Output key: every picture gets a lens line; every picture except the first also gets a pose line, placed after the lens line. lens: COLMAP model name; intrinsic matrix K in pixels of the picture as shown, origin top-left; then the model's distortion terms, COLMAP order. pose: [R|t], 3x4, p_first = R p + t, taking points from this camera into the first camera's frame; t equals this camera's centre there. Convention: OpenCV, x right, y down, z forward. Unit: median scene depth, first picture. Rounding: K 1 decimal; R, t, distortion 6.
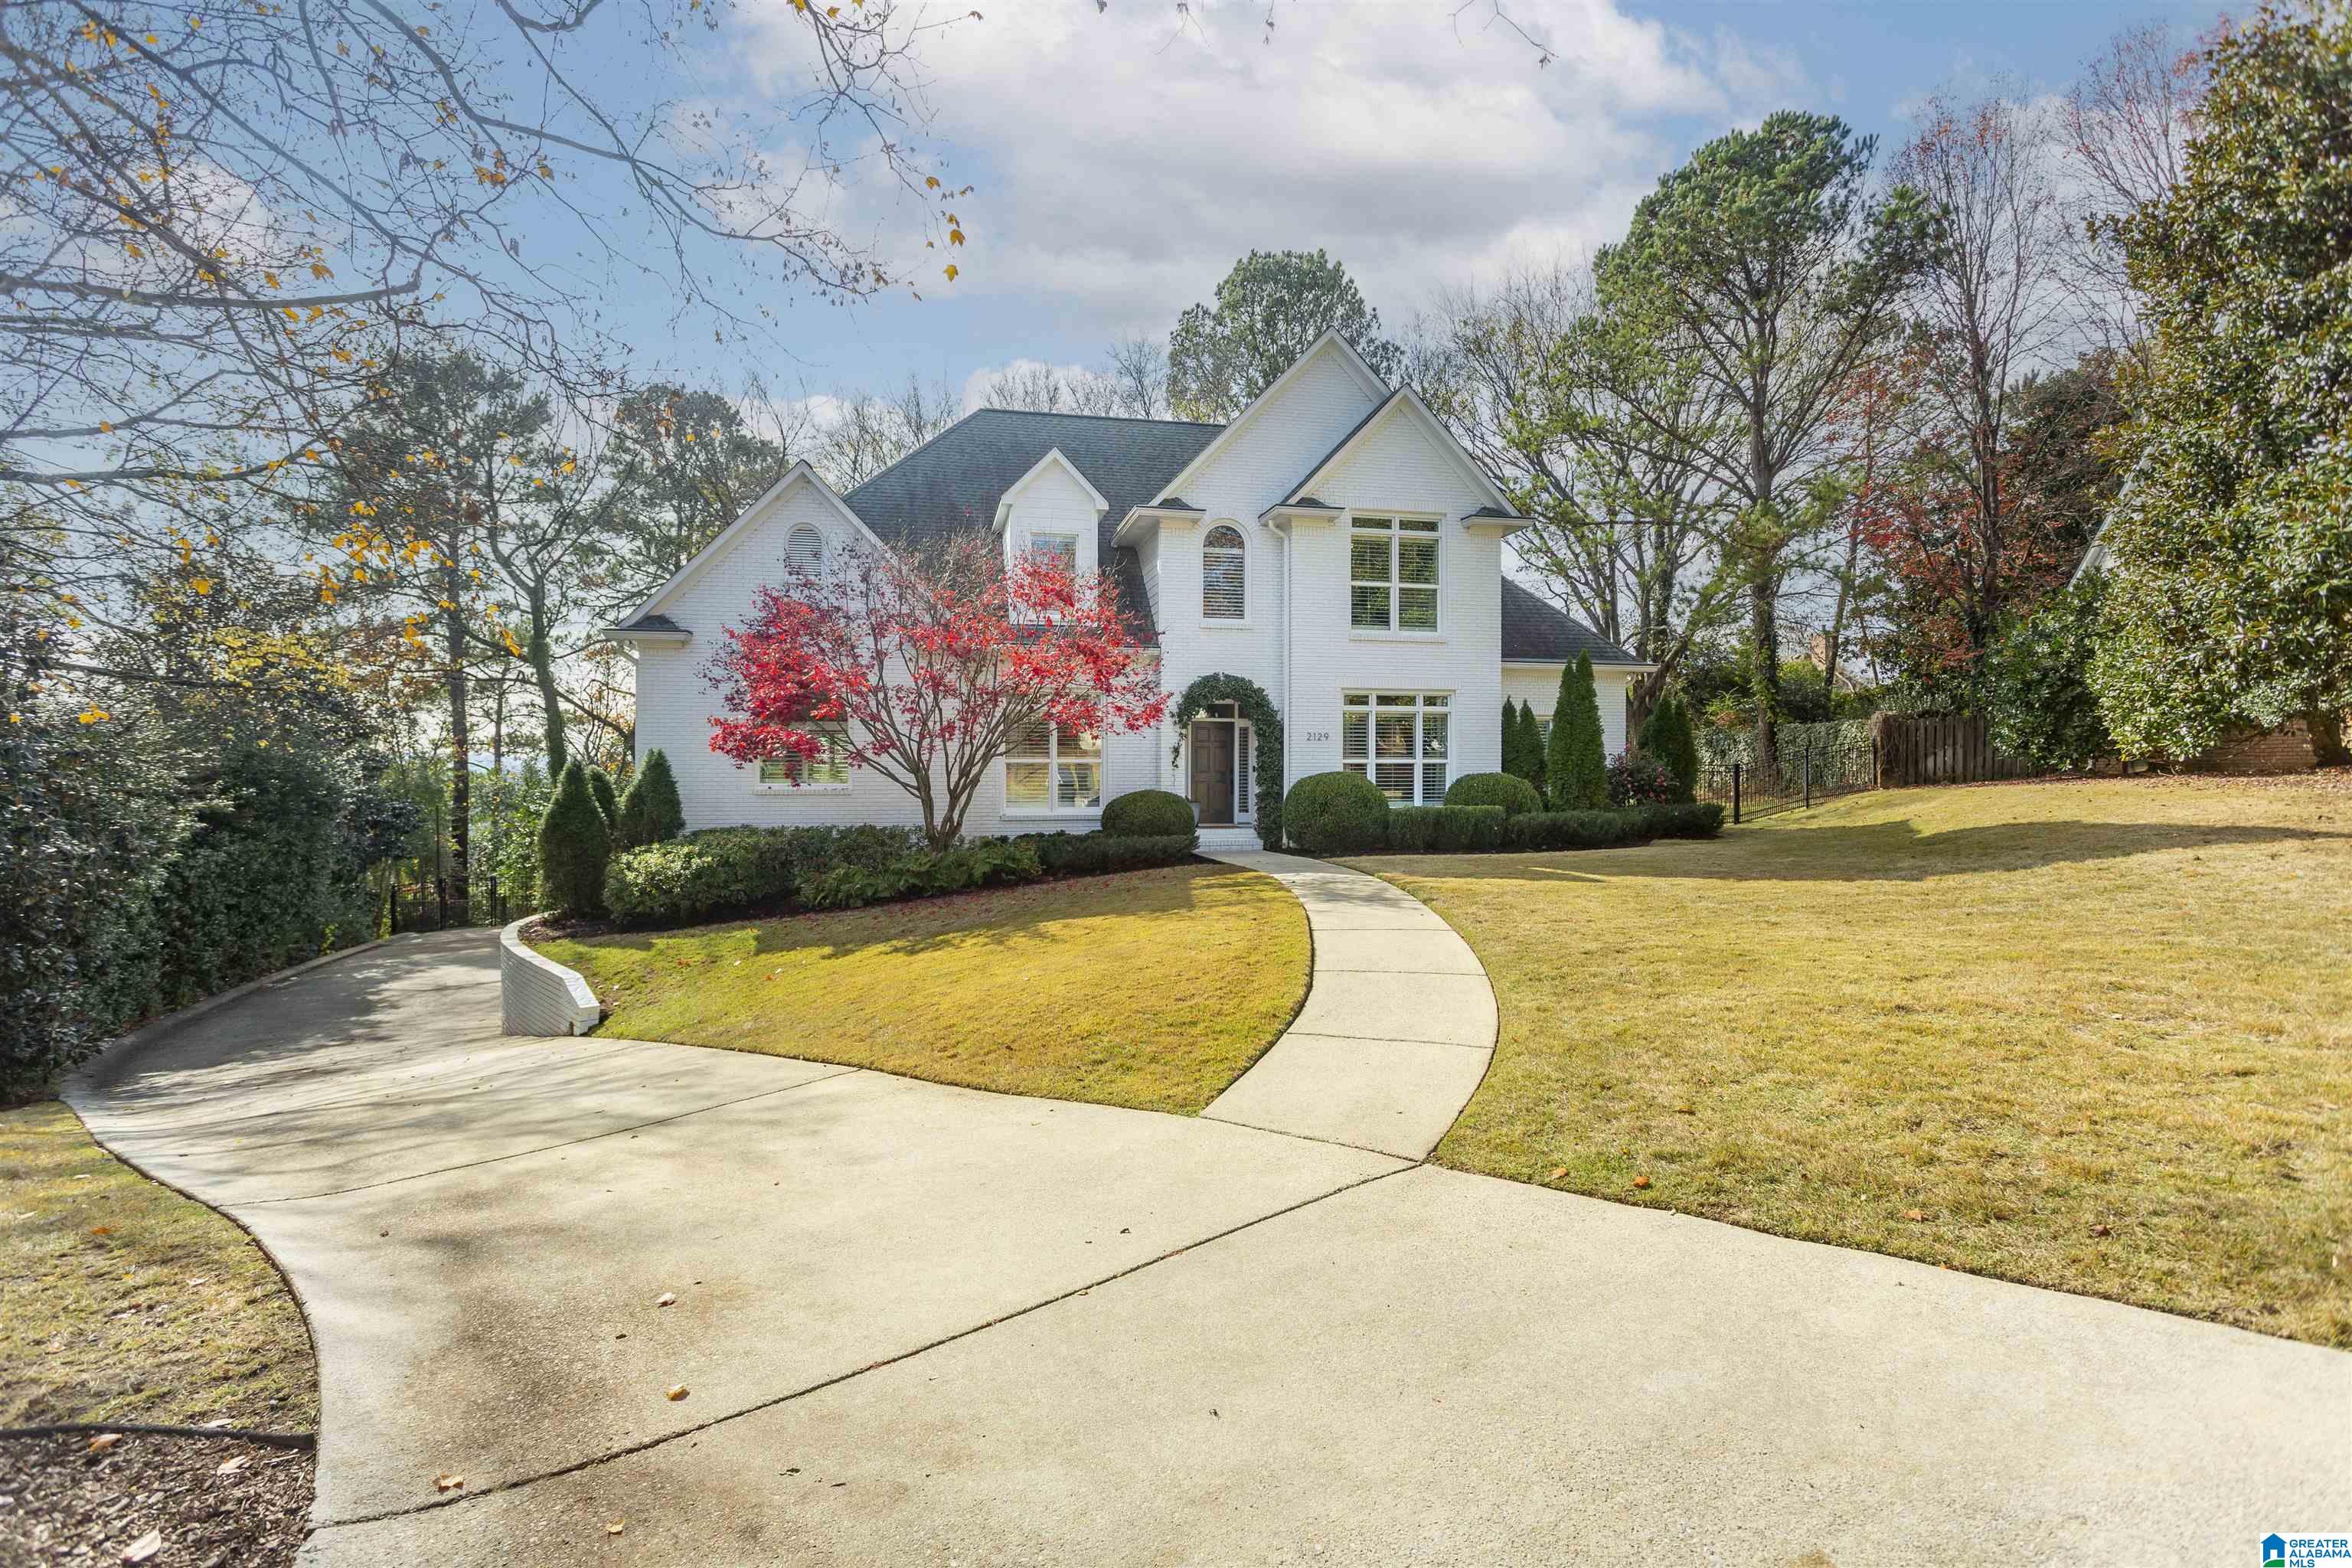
lens RADIAL K [[1127.4, 0, 1146.1], [0, 1127.4, 767.4], [0, 0, 1]] dist [0.001016, -0.000041]
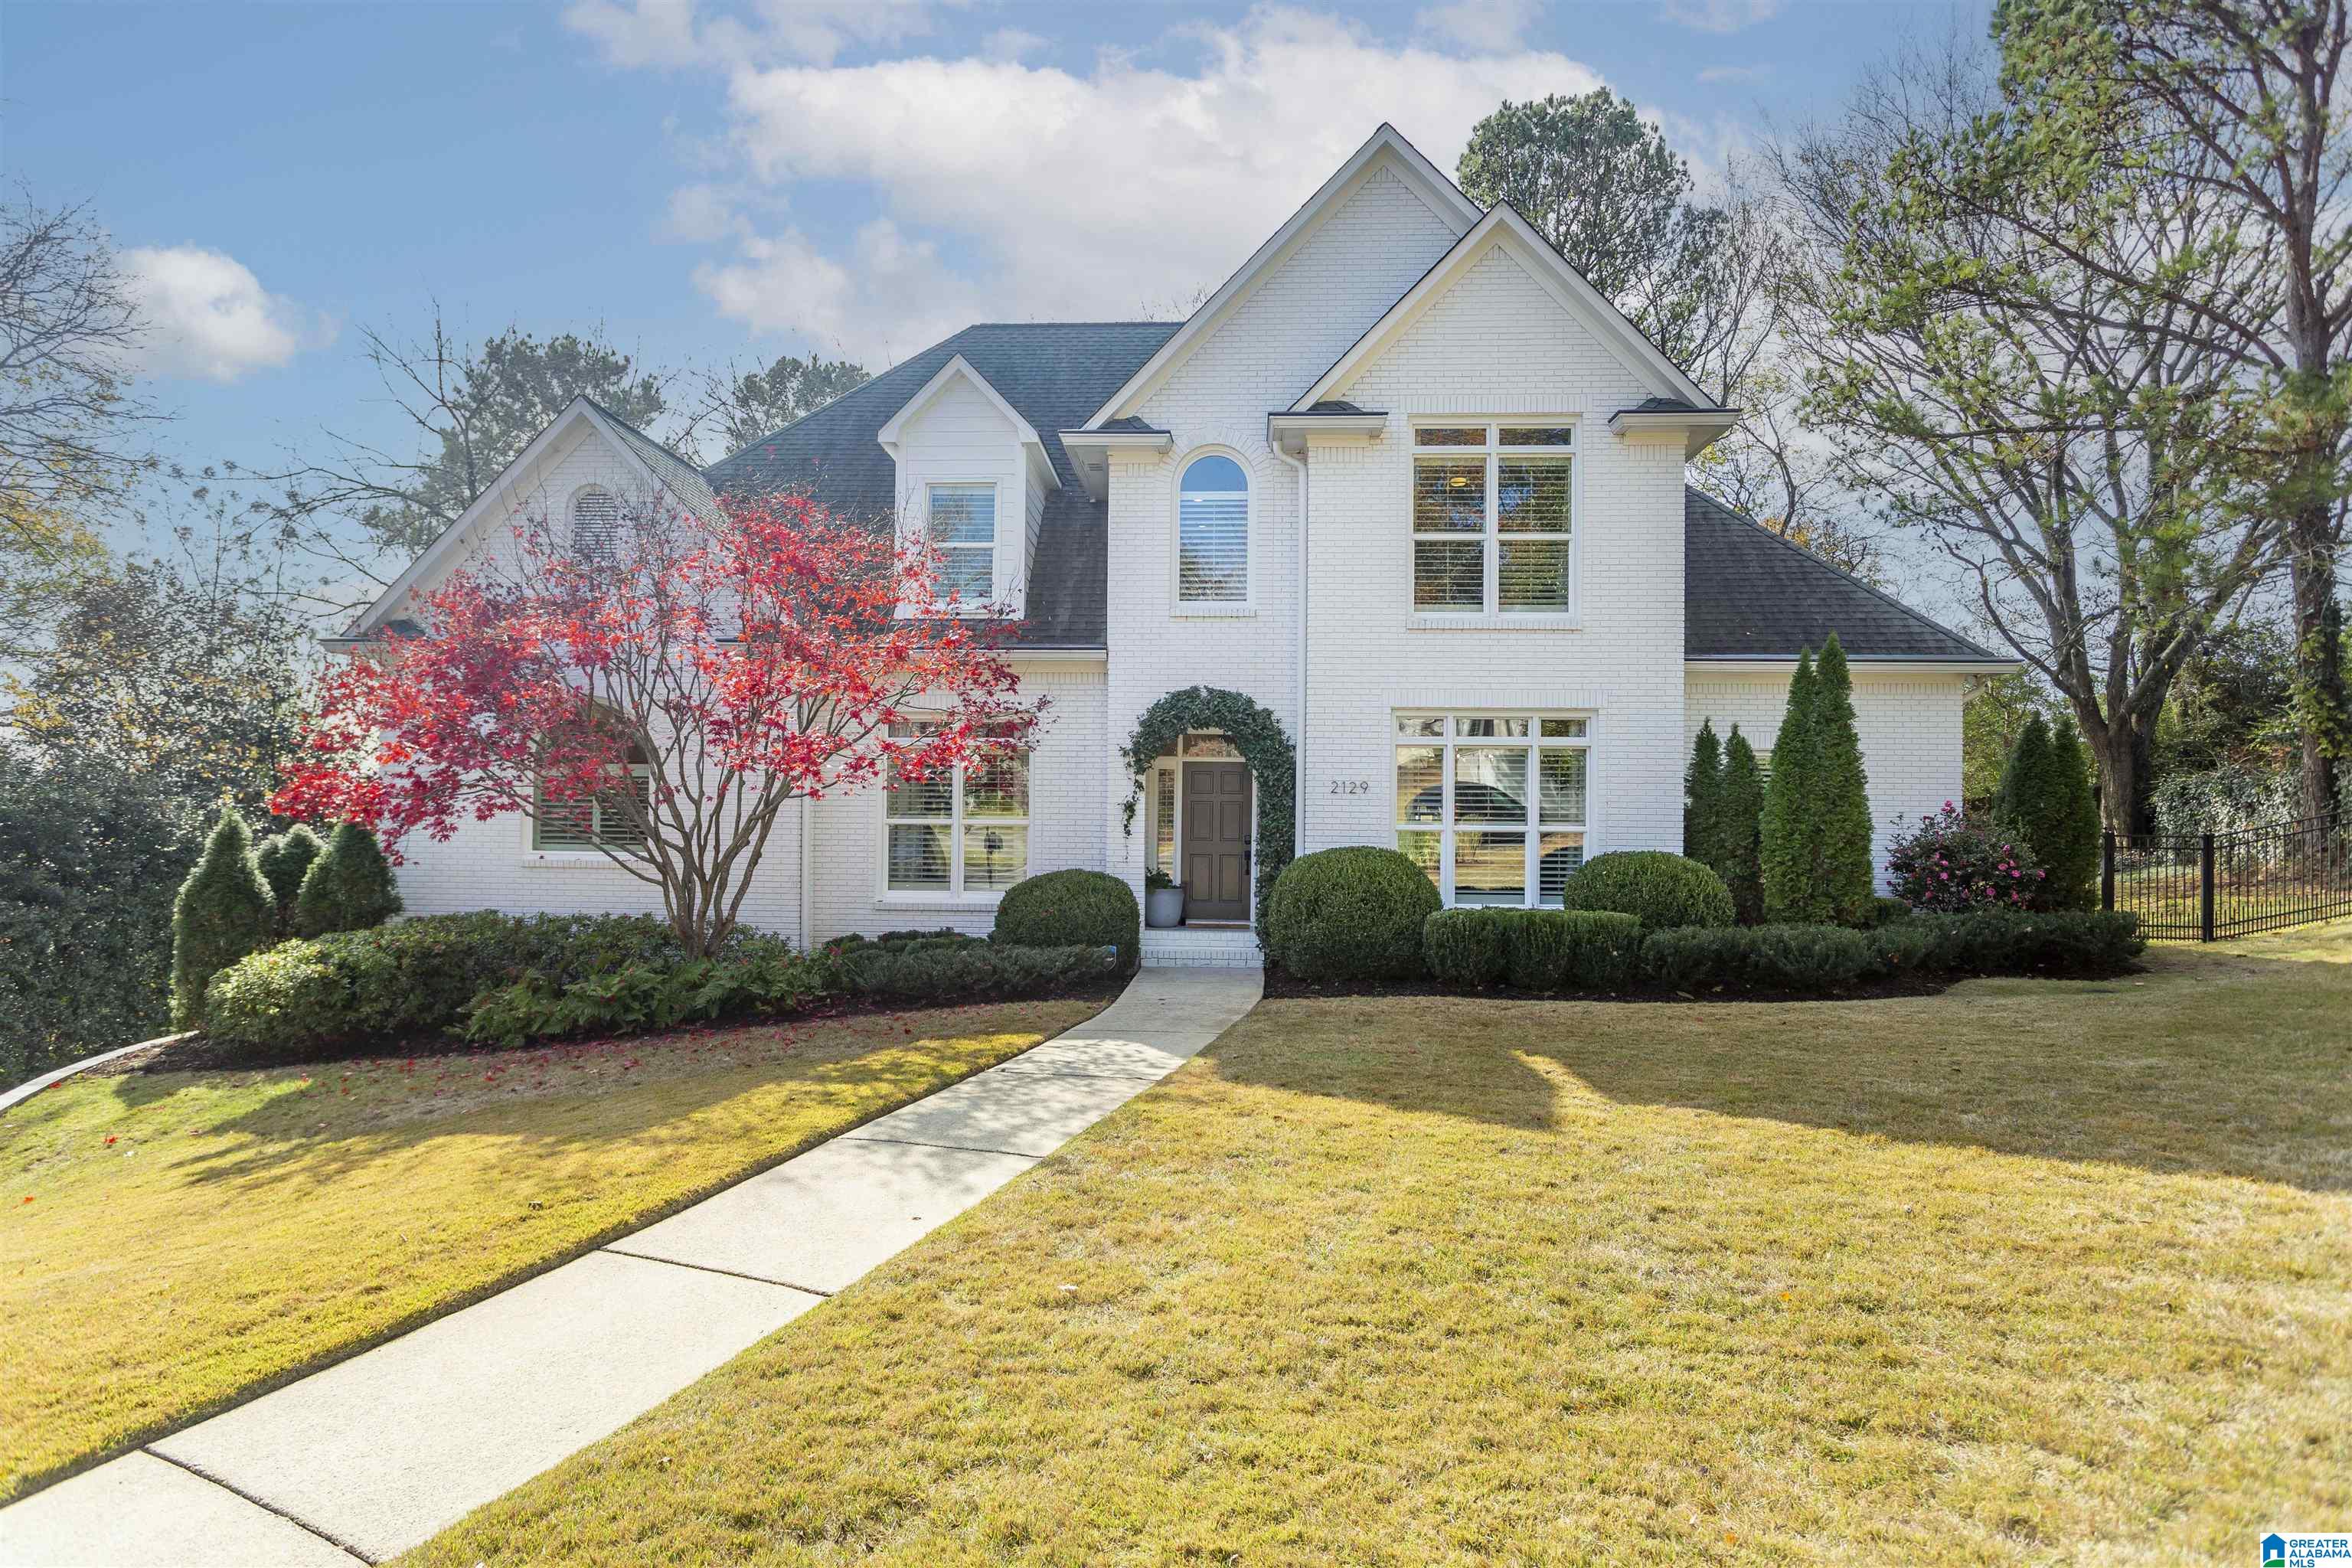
lens RADIAL K [[1313.9, 0, 1176.0], [0, 1313.9, 784.0], [0, 0, 1]] dist [-0.001842, 0.000908]
pose [[0.962632, 0.005326, -0.270761, 0.250048], [-0.009157, 0.999875, -0.012885, -0.018643], [0.270659, 0.014883, 0.962560, 0.279687]]
